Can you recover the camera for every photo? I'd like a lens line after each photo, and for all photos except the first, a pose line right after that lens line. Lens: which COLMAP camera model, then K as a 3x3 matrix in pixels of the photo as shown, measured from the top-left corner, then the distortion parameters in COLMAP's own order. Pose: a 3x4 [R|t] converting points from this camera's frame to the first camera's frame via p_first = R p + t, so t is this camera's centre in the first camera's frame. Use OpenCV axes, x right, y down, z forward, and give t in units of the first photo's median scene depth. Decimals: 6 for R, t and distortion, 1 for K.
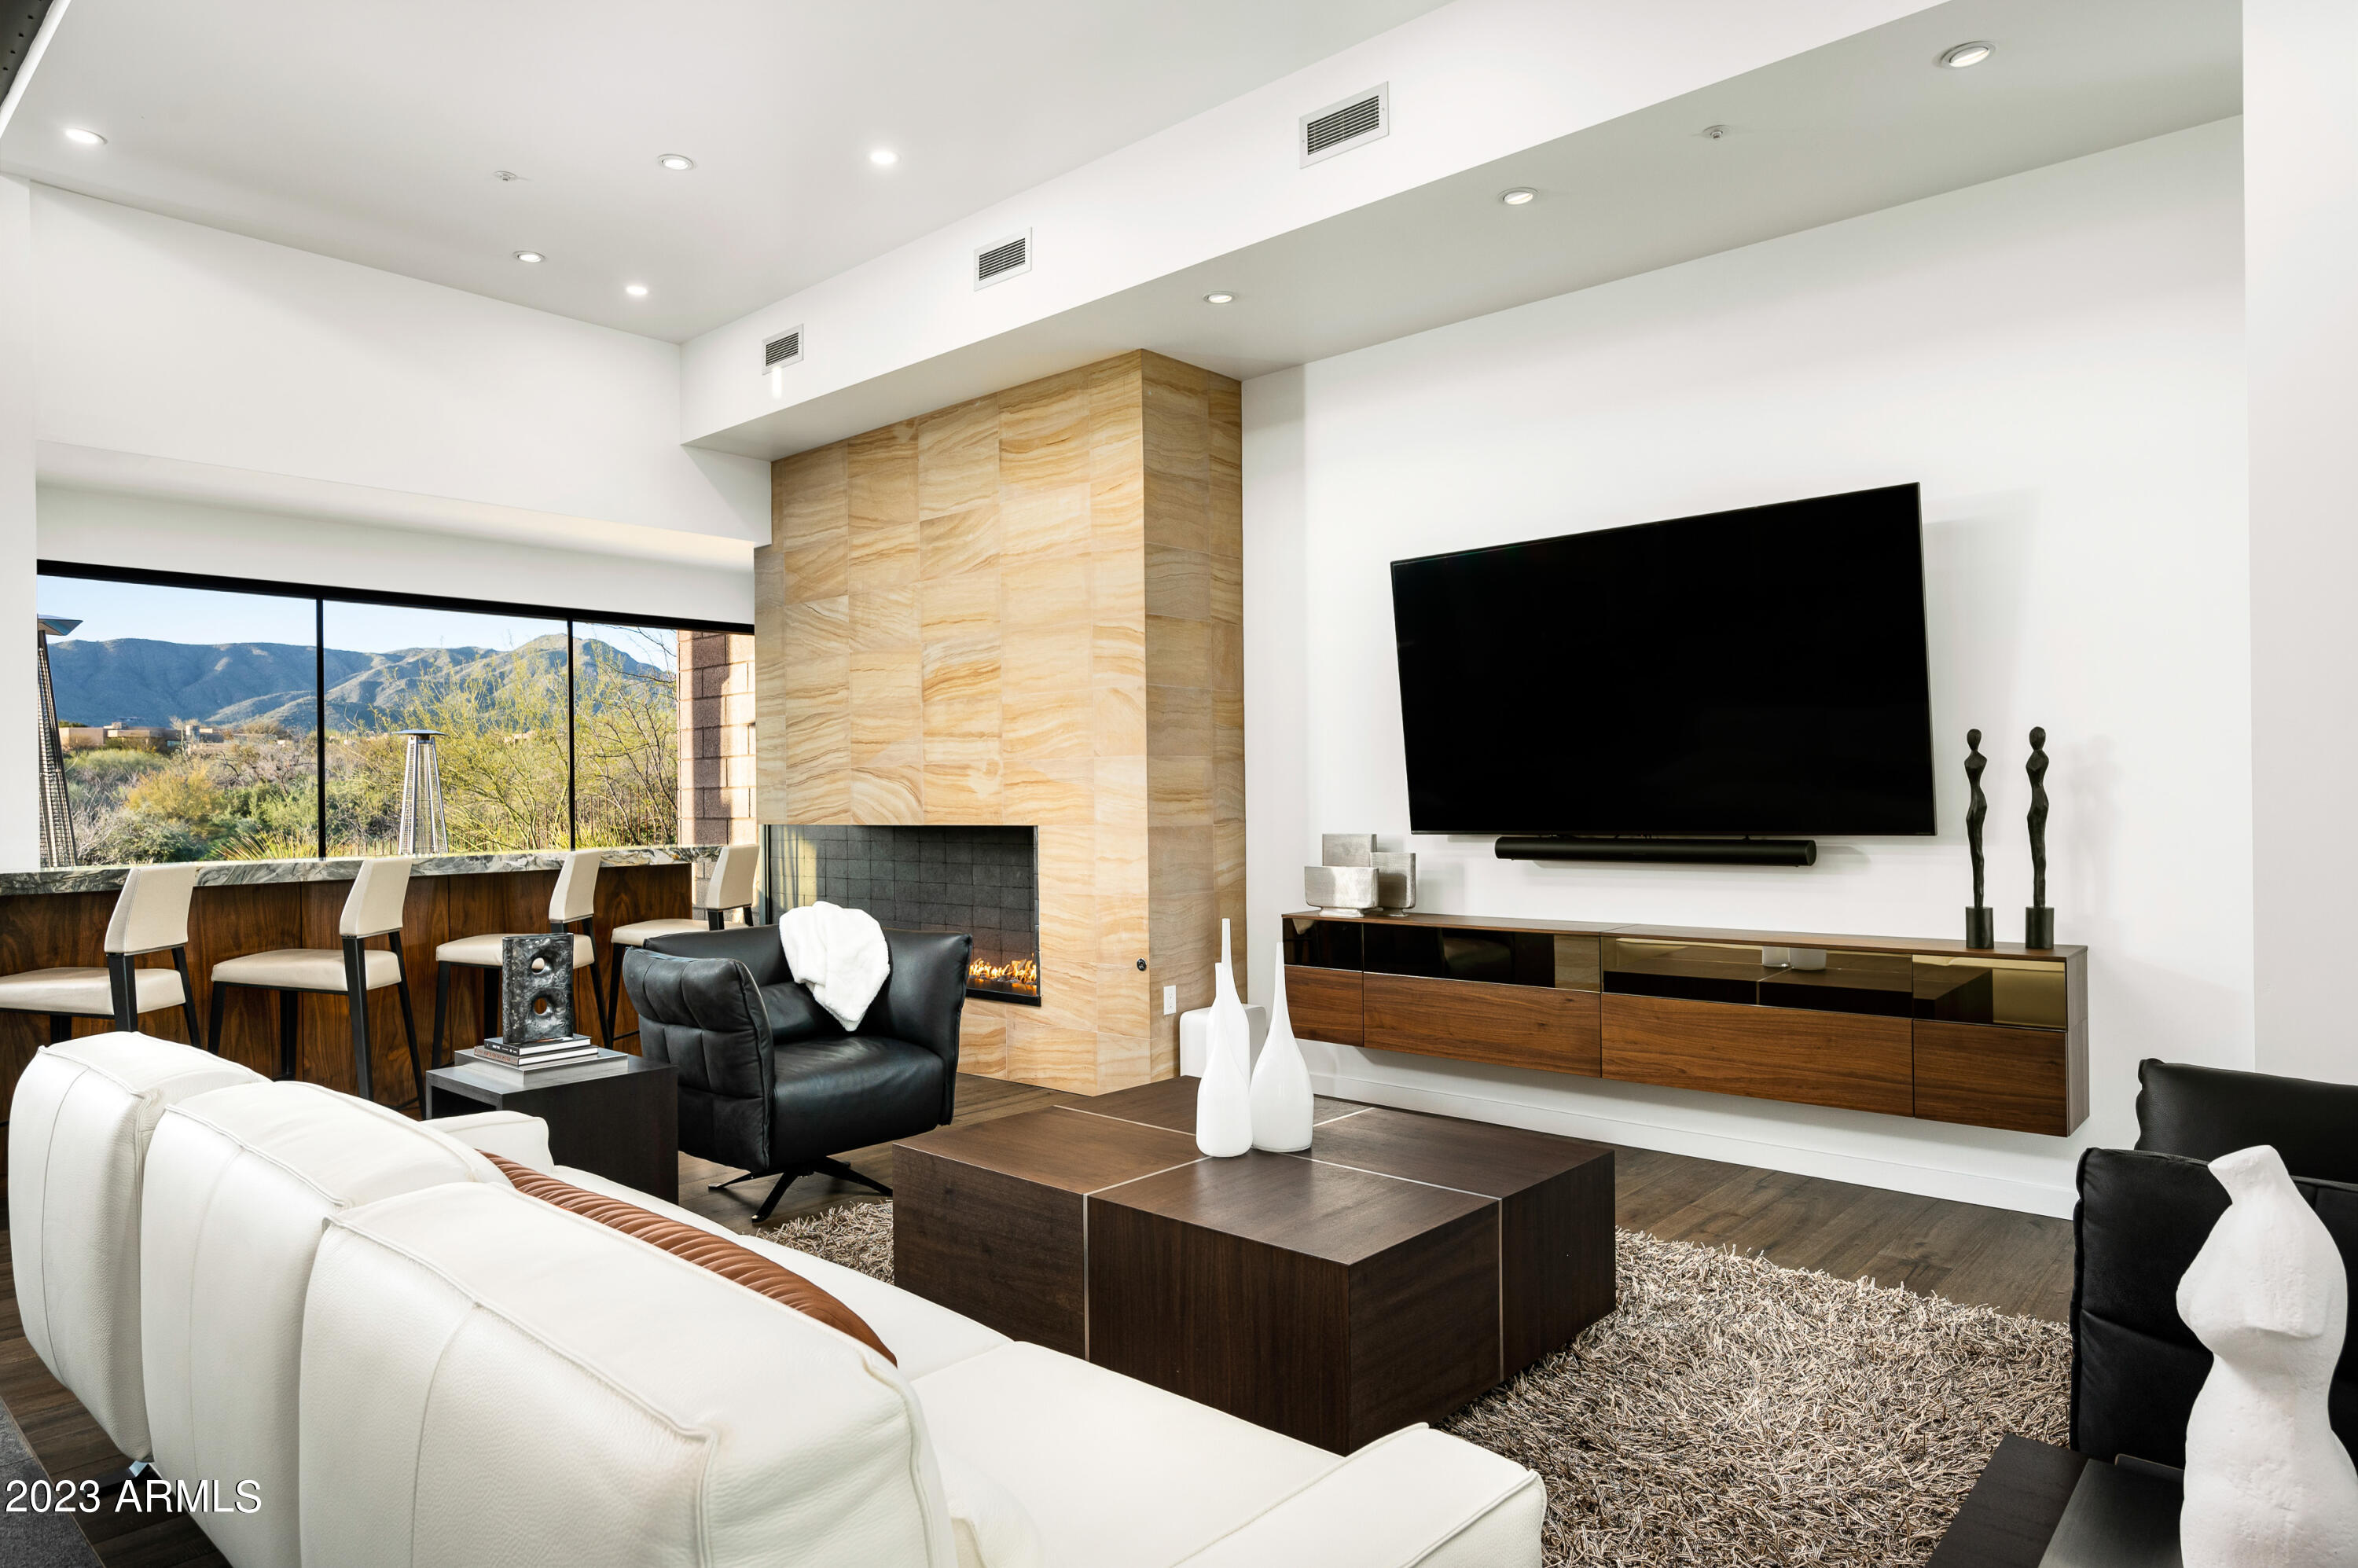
lens RADIAL K [[1364.3, 0, 1179.4], [0, 1364.3, 793.3], [0, 0, 1]] dist [0.000488, 0.000095]
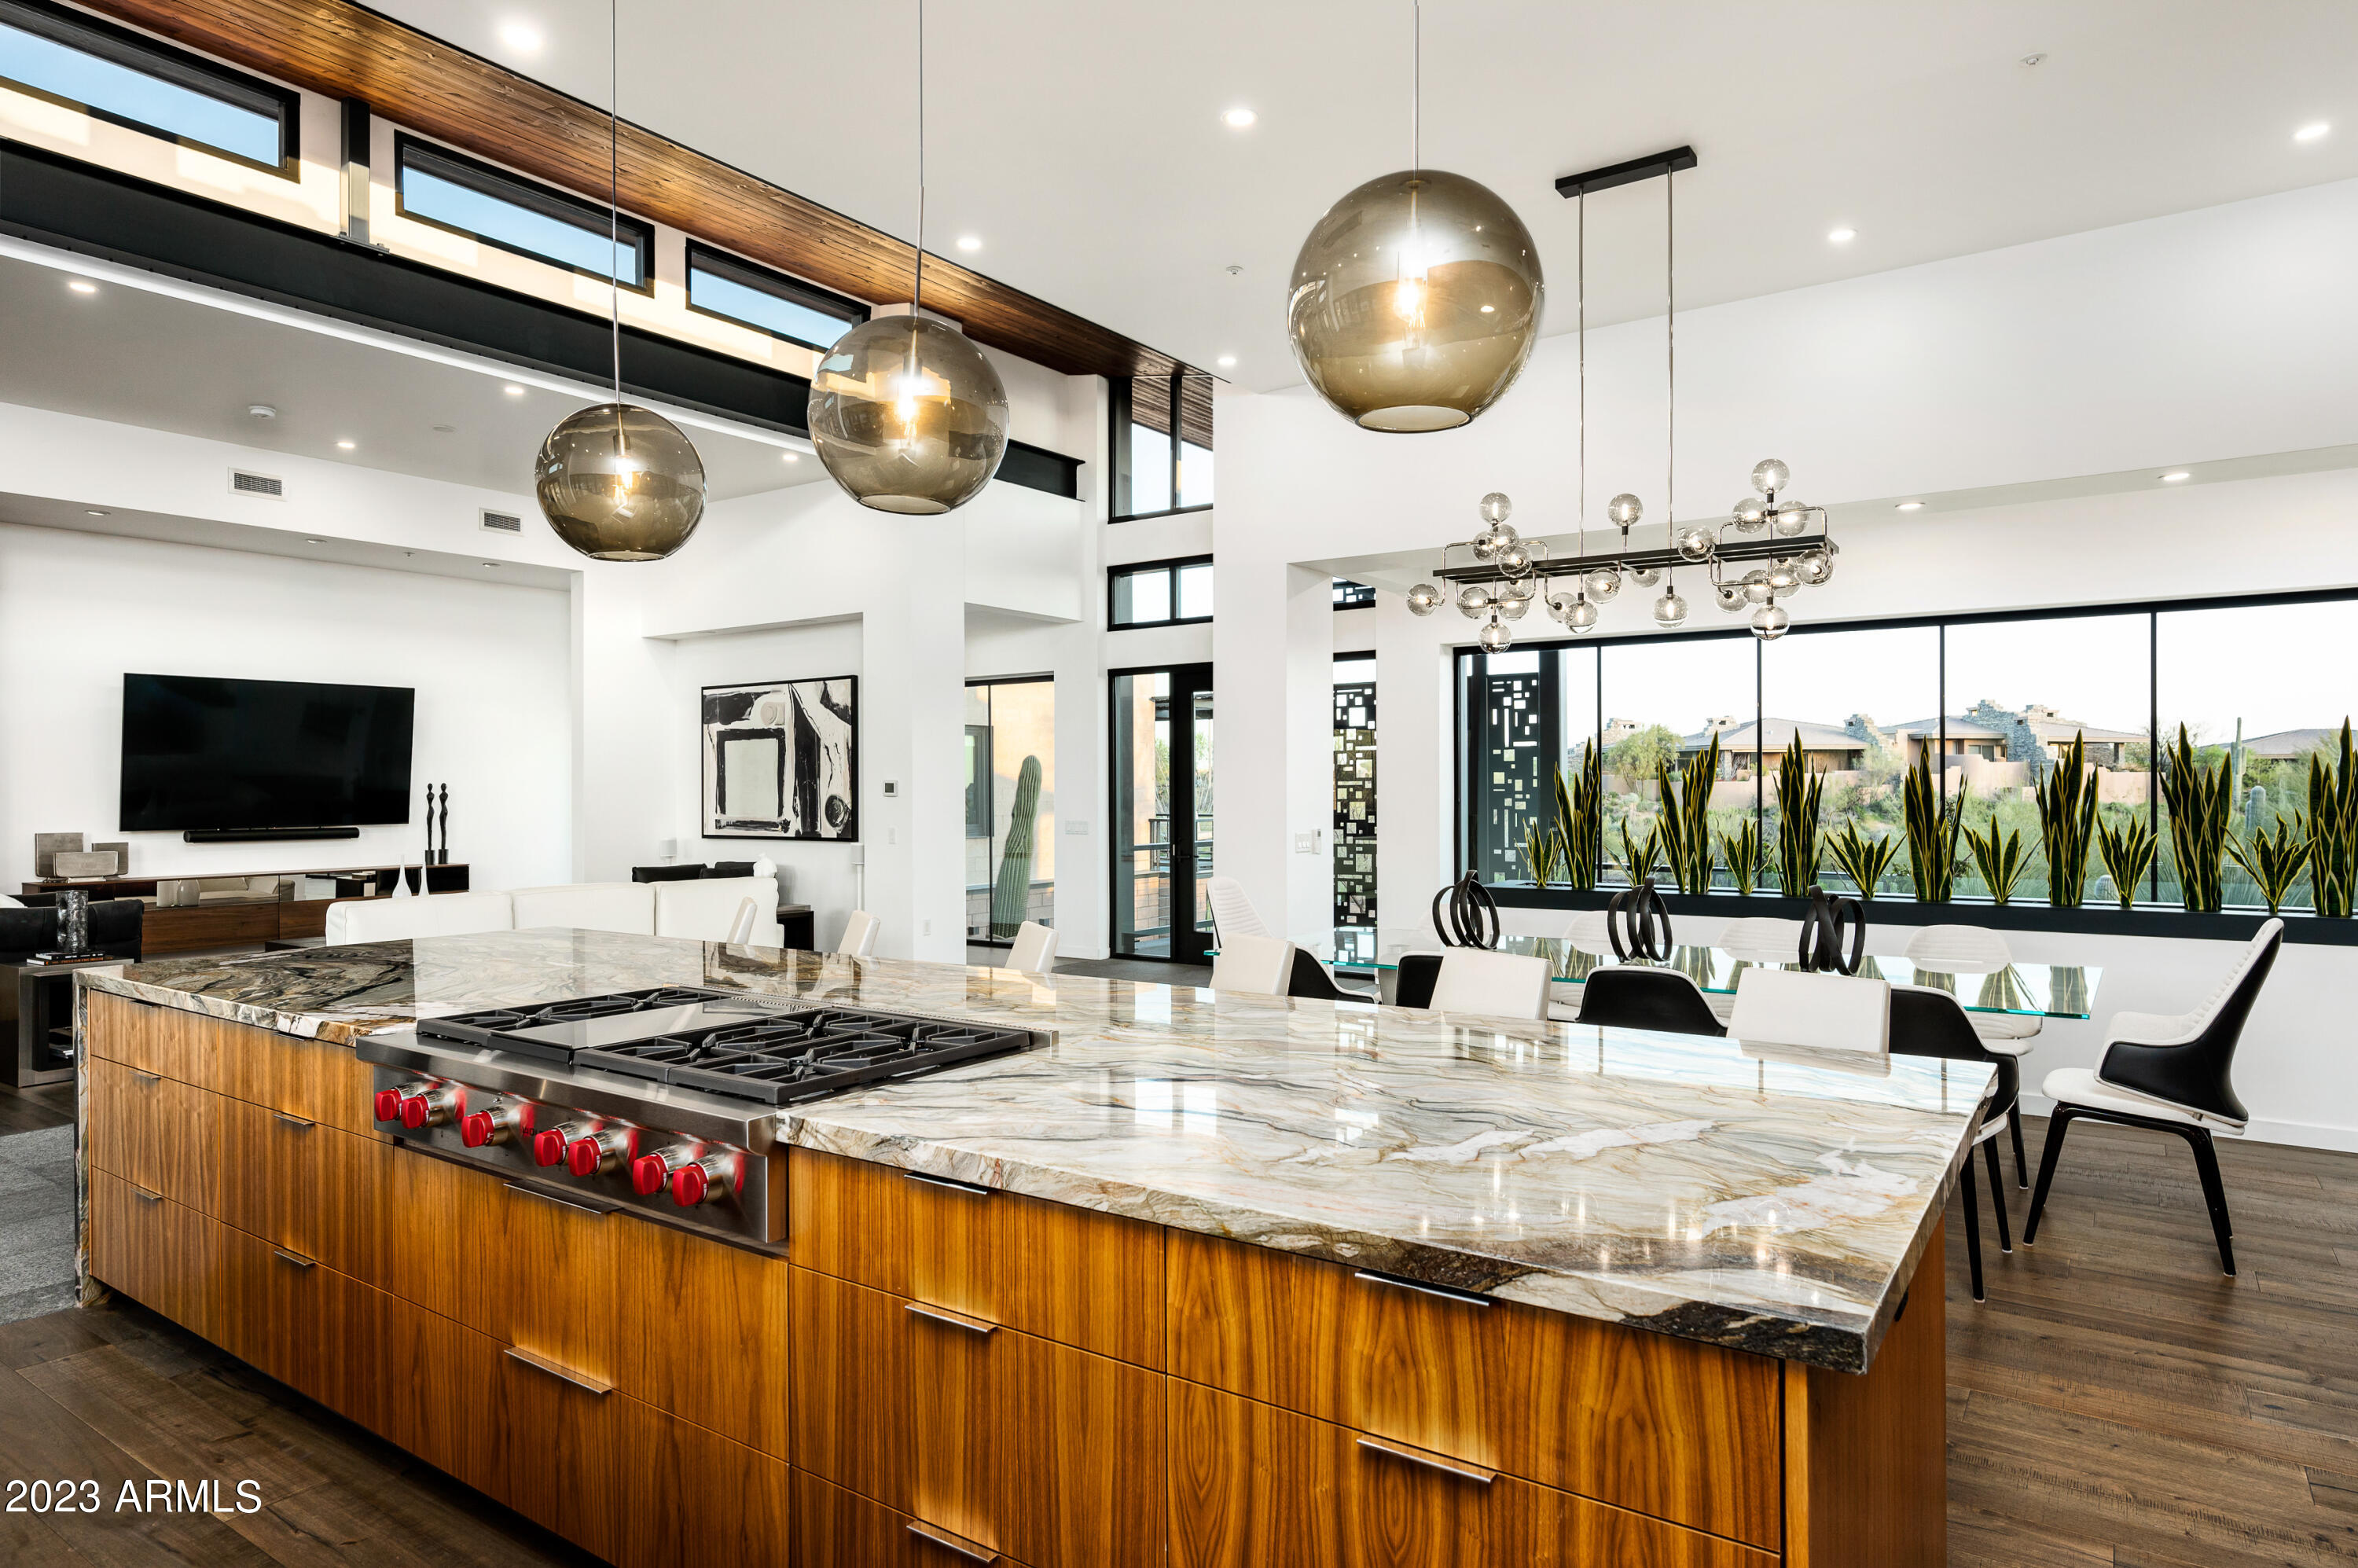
lens RADIAL K [[1364.3, 0, 1171.6], [0, 1364.3, 798.6], [0, 0, 1]] dist [0.000488, 0.000095]
pose [[-0.112499, 0.006097, 0.993633, -2.132791], [0.005132, 0.999971, -0.005555, 0.005916], [-0.993639, 0.004474, -0.112527, -0.146585]]
